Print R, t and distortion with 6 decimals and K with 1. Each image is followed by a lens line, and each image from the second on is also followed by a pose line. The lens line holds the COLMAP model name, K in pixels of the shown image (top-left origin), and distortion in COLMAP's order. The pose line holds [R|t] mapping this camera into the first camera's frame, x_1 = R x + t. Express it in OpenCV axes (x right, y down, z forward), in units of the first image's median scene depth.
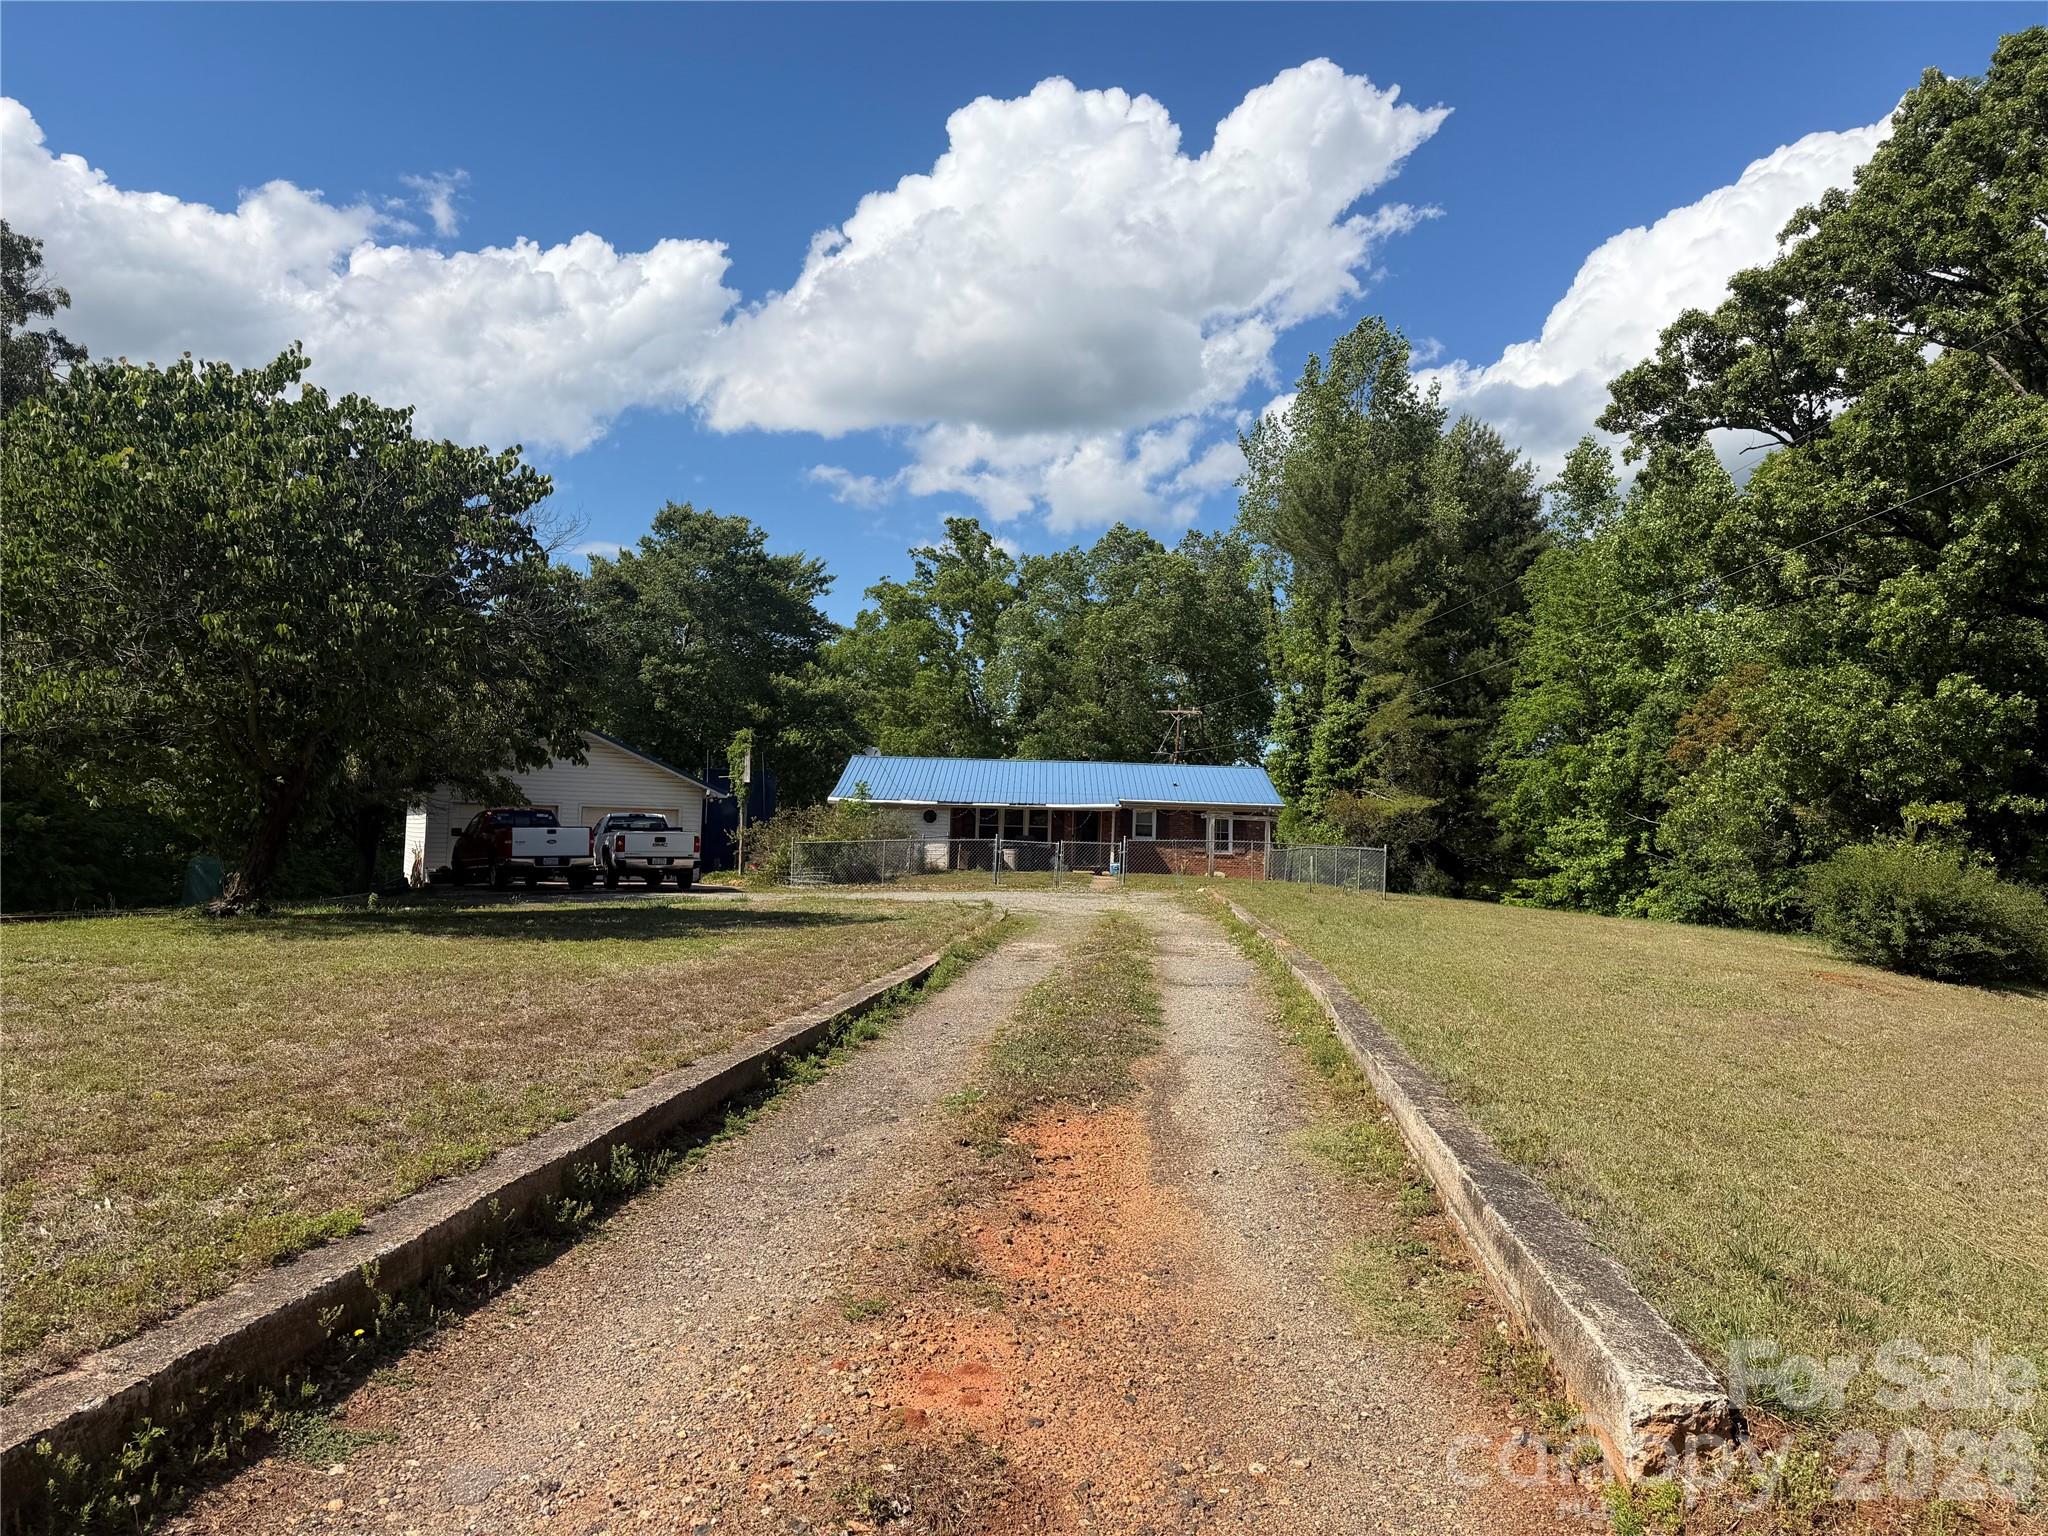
lens RADIAL K [[1371.6, 0, 1024.0], [0, 1371.6, 768.0], [0, 0, 1]] dist [0.110874, -0.164809]
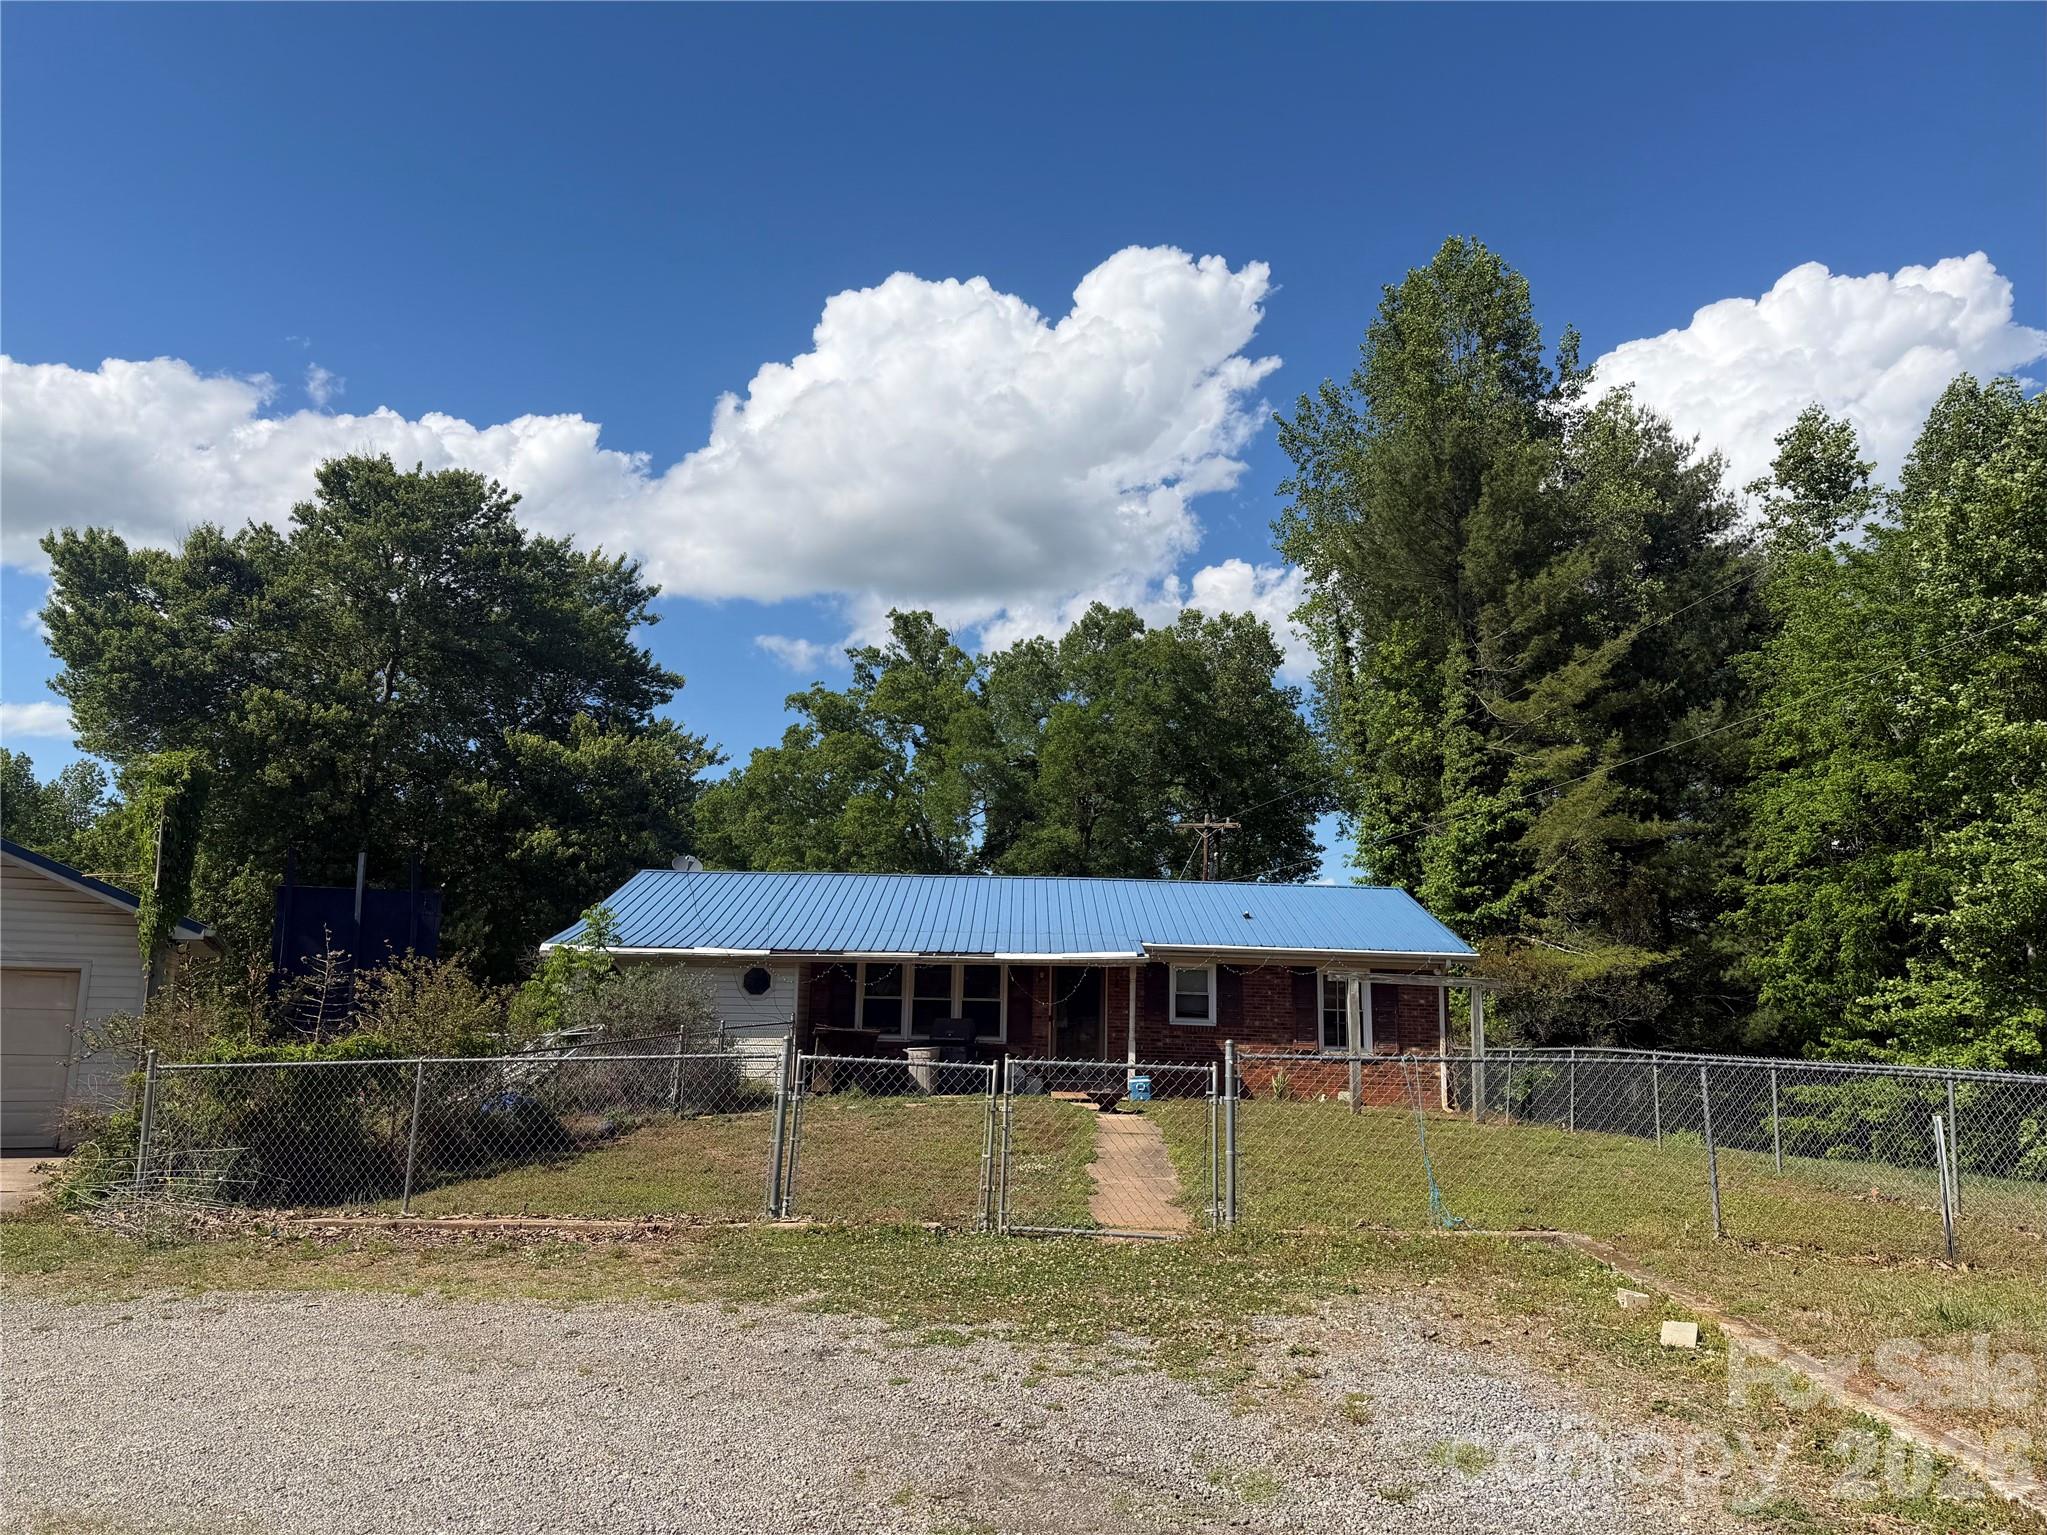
lens RADIAL K [[1371.0, 0, 1023.5], [0, 1371.0, 767.5], [0, 0, 1]] dist [0.110874, -0.164809]
pose [[0.999888, -0.004296, 0.014364, 0.014605], [0.006020, 0.992483, -0.122237, 0.015484], [-0.013731, 0.122309, 0.992397, 0.381353]]
